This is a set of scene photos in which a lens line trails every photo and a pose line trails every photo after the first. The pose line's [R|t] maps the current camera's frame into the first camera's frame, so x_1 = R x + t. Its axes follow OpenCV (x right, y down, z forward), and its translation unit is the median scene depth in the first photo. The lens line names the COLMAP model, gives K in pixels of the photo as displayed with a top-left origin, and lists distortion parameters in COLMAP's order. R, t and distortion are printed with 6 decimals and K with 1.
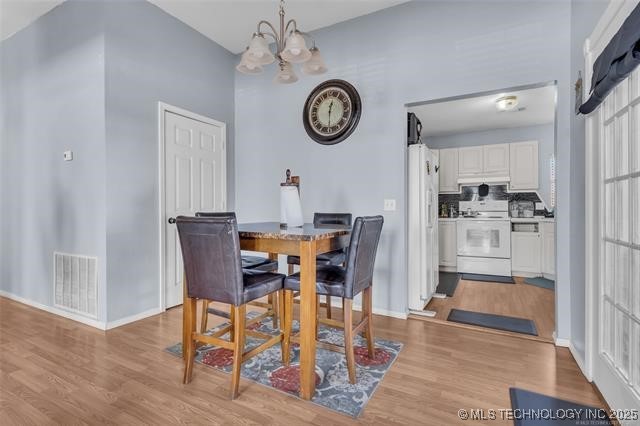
lens RADIAL K [[309.7, 0, 321.4], [0, 309.7, 208.2], [0, 0, 1]] dist [0.007428, -0.000322]
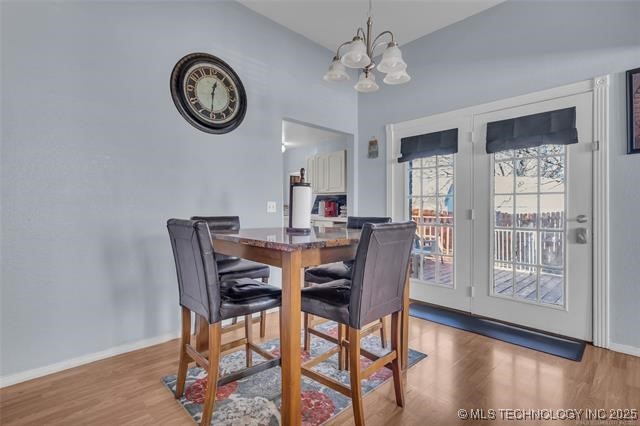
lens RADIAL K [[309.7, 0, 319.2], [0, 309.7, 207.3], [0, 0, 1]] dist [0.007428, -0.000322]
pose [[0.306537, 0.008949, 0.951817, -0.689608], [0.006230, 0.999916, -0.011407, 0.002256], [-0.951838, 0.009427, 0.306455, 0.494333]]
